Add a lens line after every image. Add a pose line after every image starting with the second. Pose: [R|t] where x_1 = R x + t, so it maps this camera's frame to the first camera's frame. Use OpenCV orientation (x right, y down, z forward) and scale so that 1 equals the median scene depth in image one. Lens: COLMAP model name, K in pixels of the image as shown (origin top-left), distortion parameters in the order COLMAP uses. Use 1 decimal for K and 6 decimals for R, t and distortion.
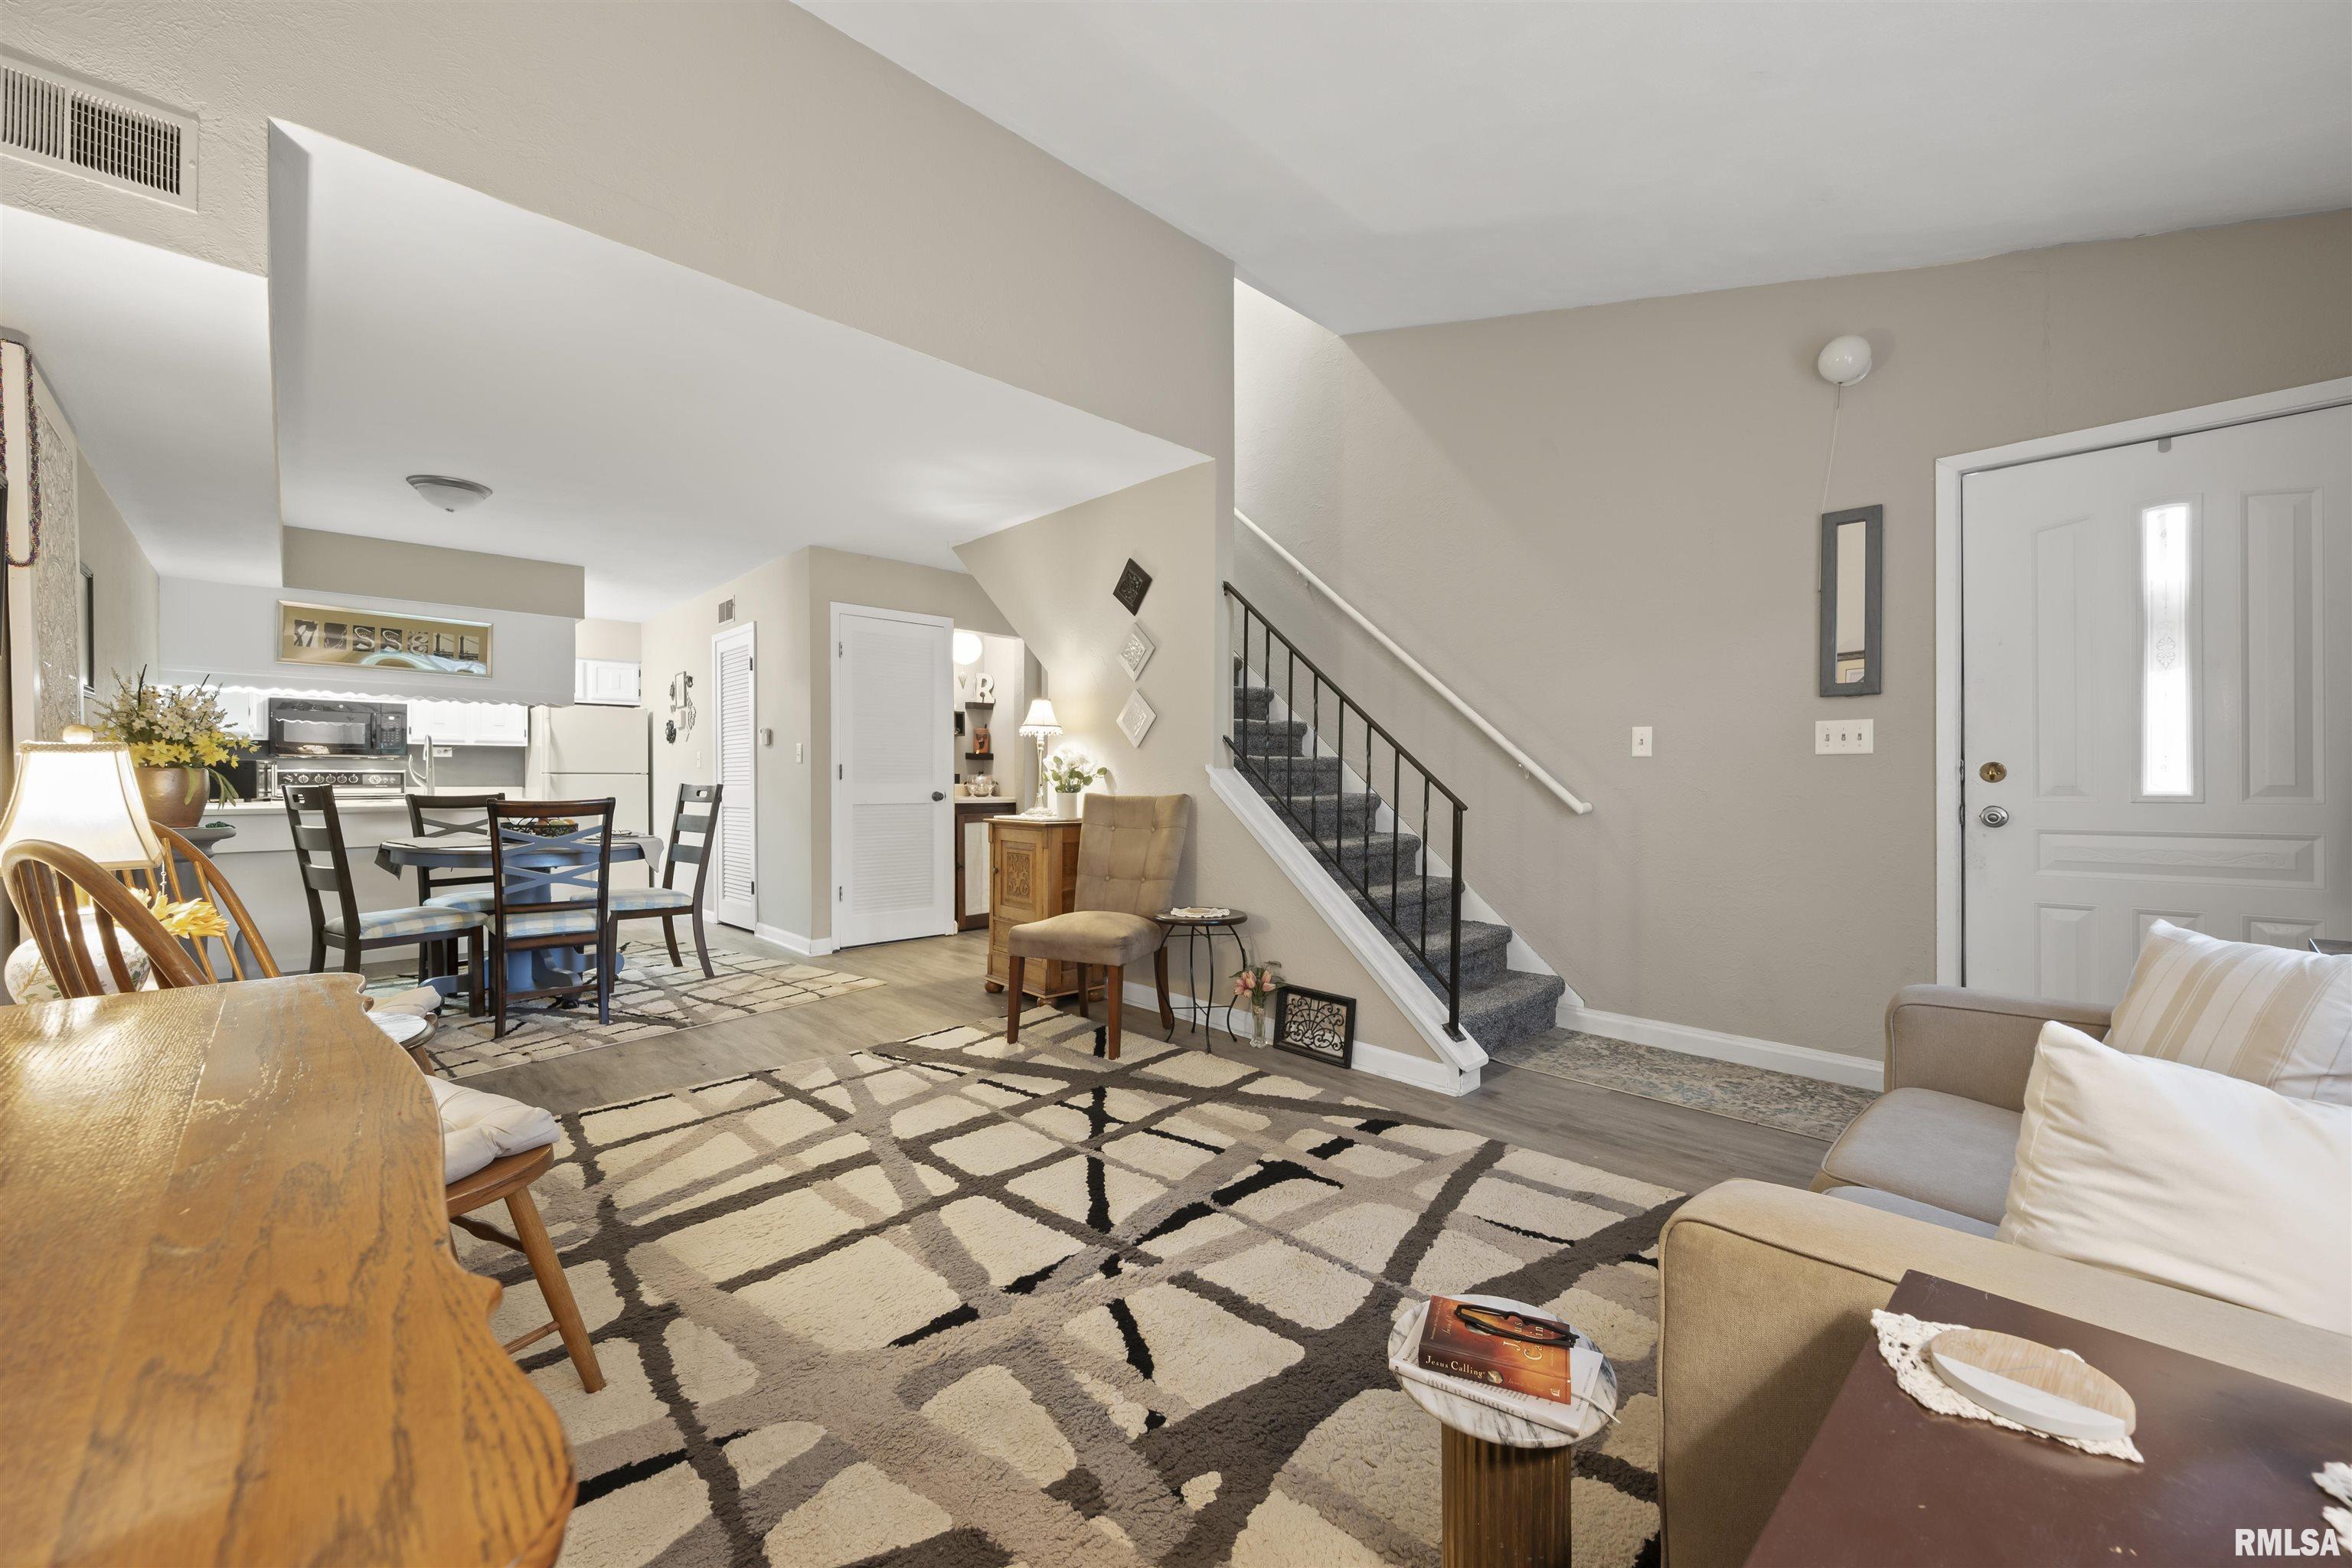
lens RADIAL K [[918.0, 0, 1178.9], [0, 918.0, 786.9], [0, 0, 1]] dist [-0.003074, 0.000337]
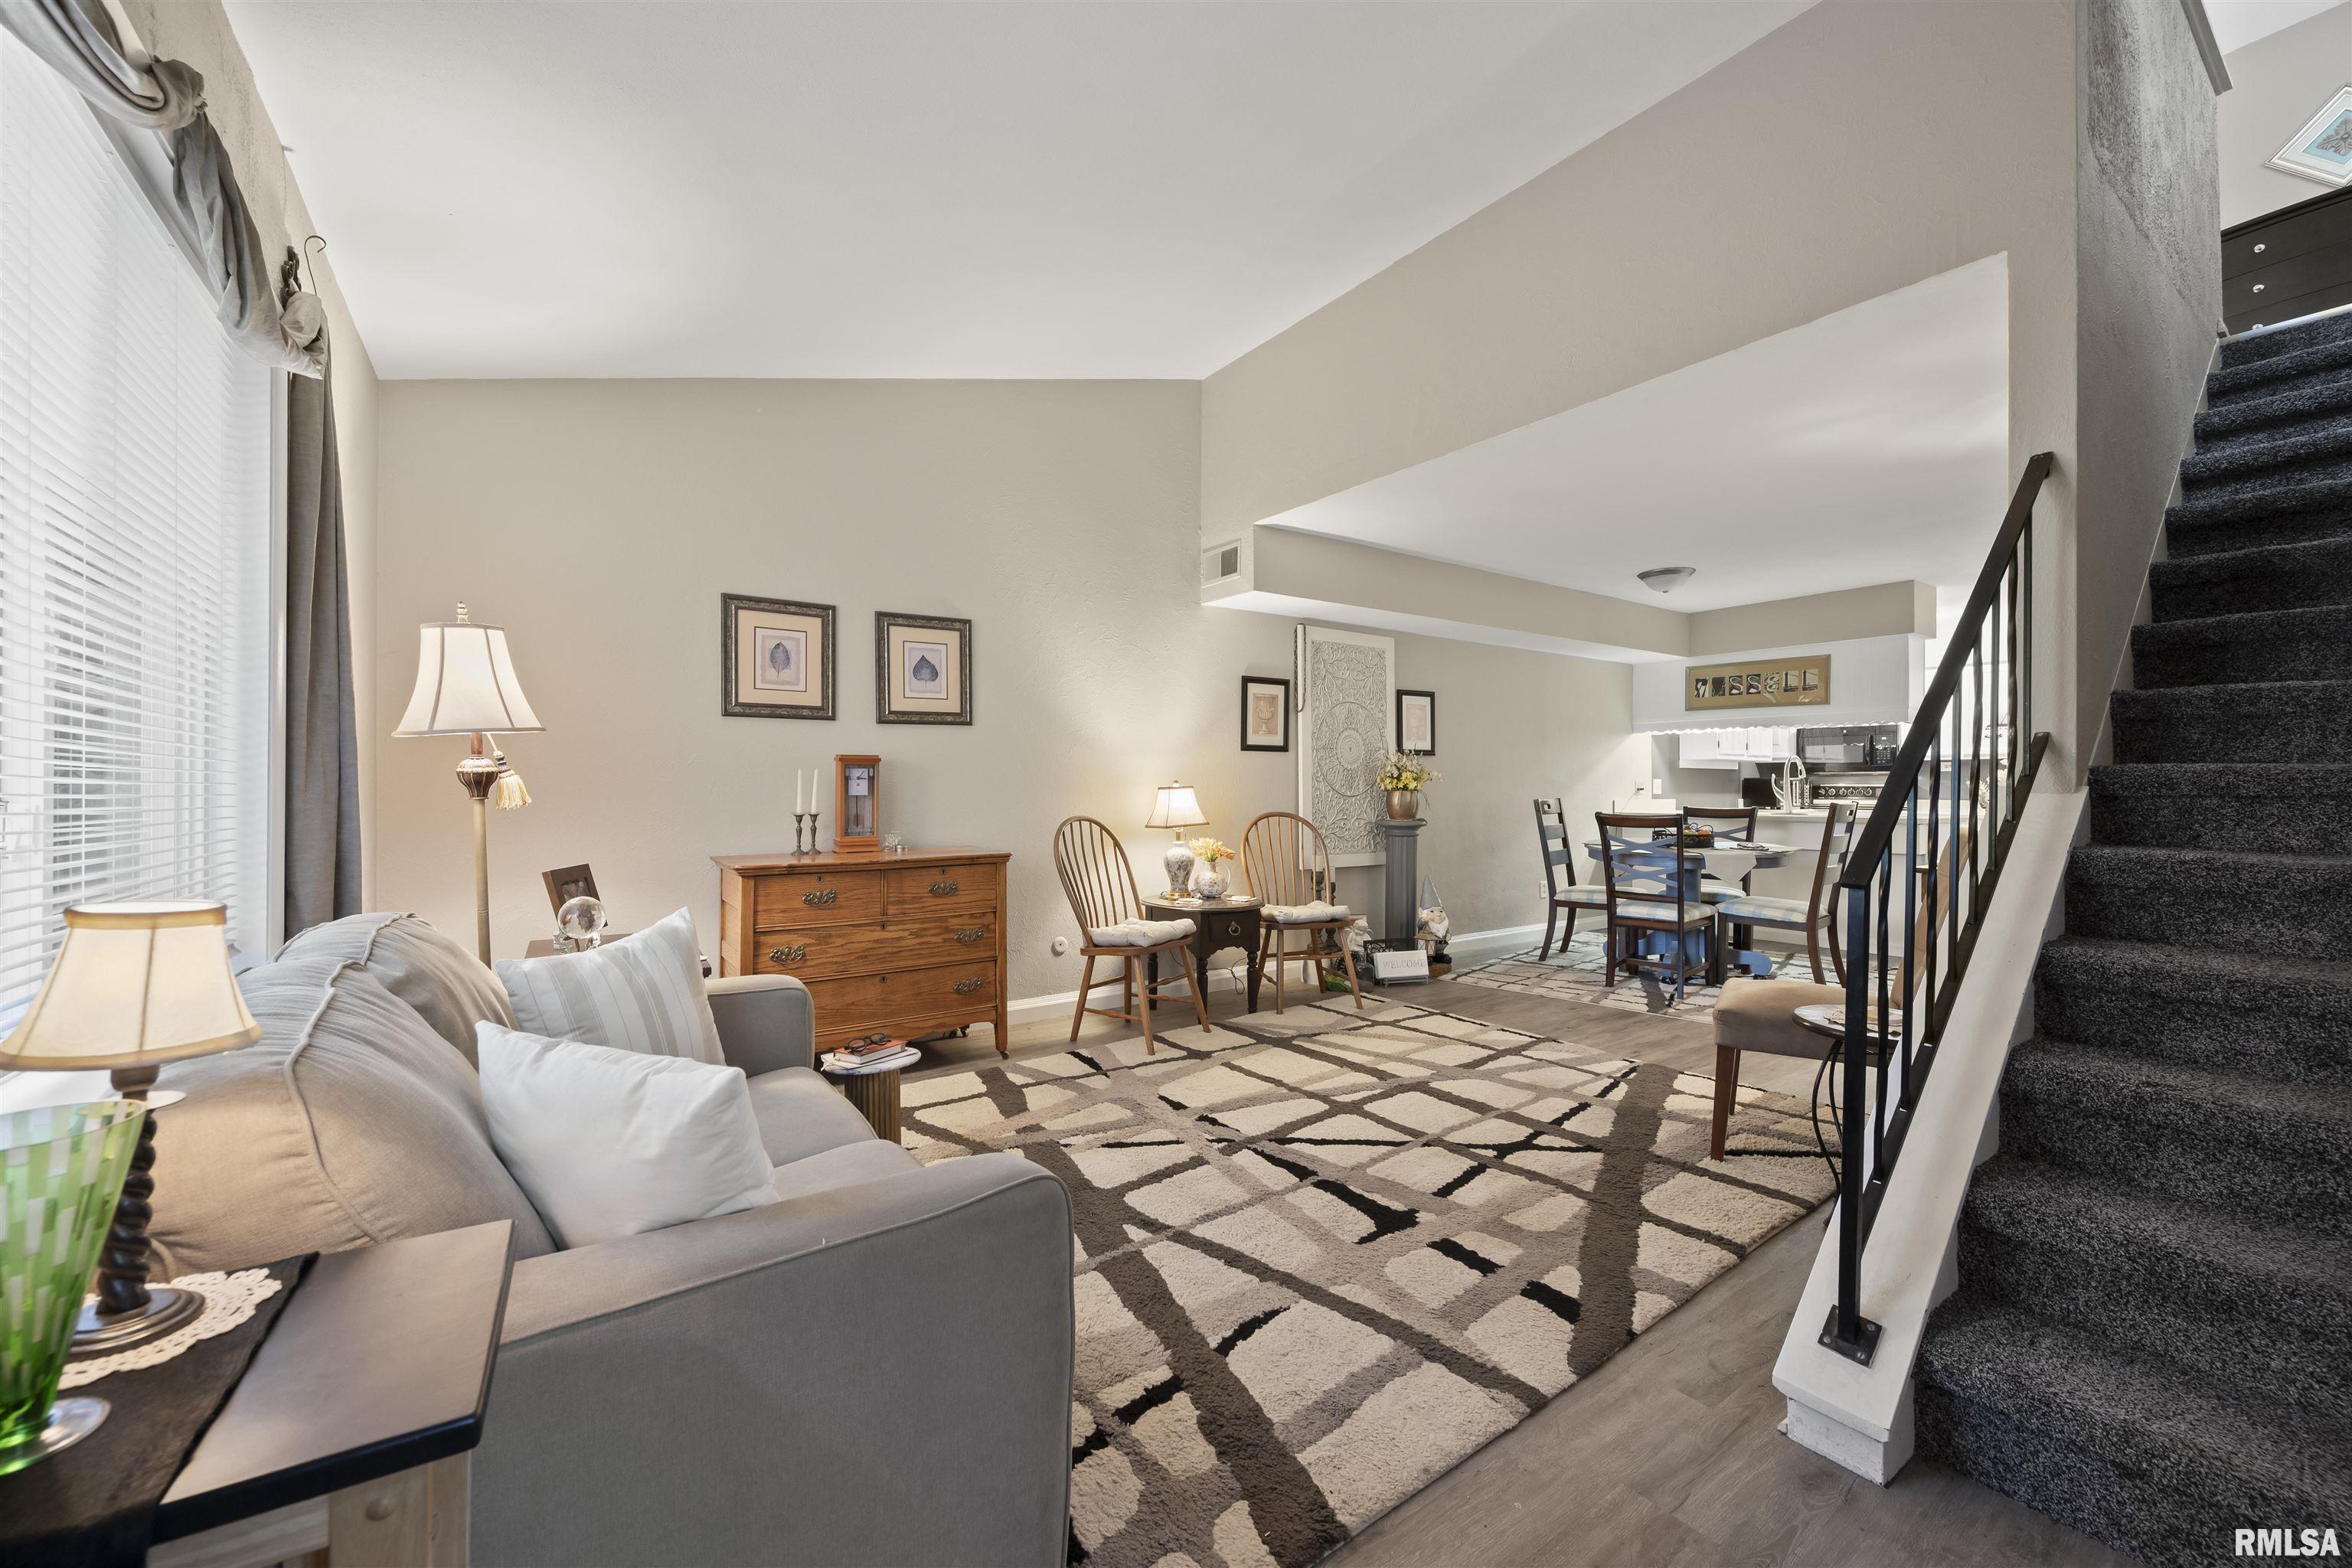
lens RADIAL K [[918.0, 0, 1178.9], [0, 918.0, 786.9], [0, 0, 1]] dist [-0.003074, 0.000337]
pose [[-0.167658, 0.002559, -0.985842, 1.059205], [-0.008505, 0.999956, 0.004042, -0.034198], [0.985809, 0.009062, -0.167628, 0.904614]]
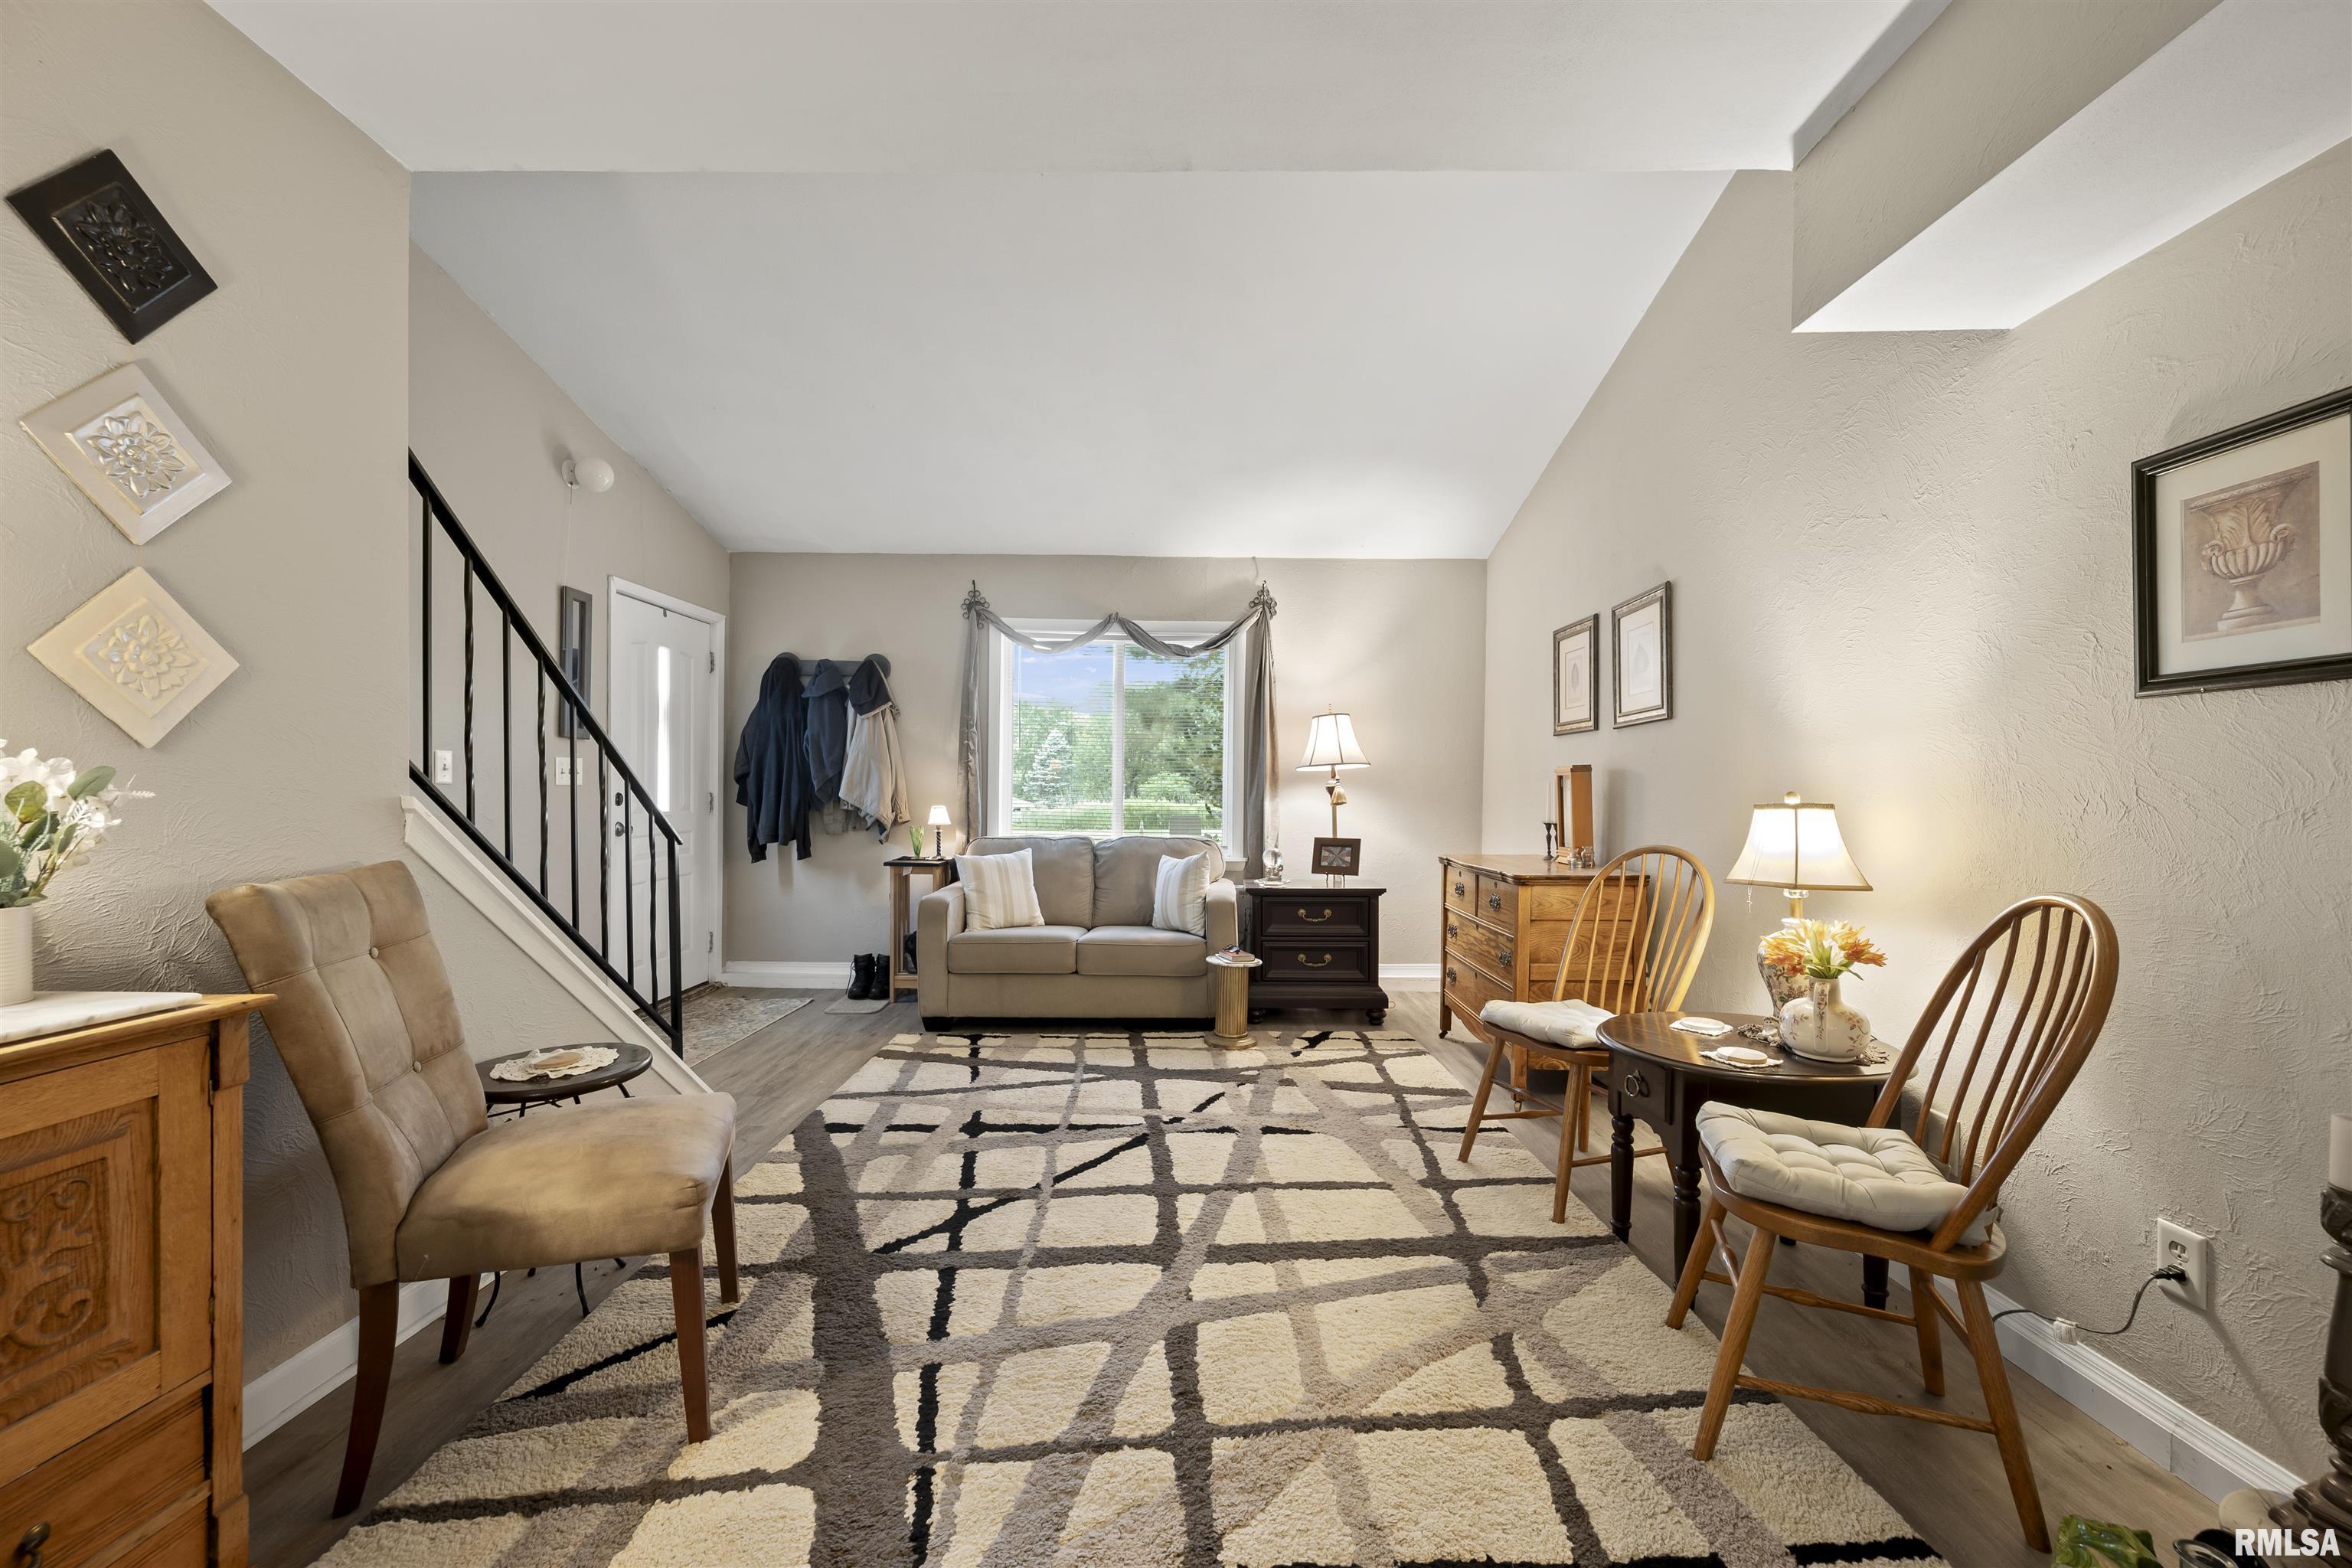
lens RADIAL K [[918.0, 0, 1178.9], [0, 918.0, 786.9], [0, 0, 1]] dist [-0.003074, 0.000337]
pose [[-0.706112, -0.002110, 0.708097, -0.928942], [0.000963, 0.999992, 0.003940, -0.048468], [-0.708099, 0.003464, -0.706104, 1.629887]]
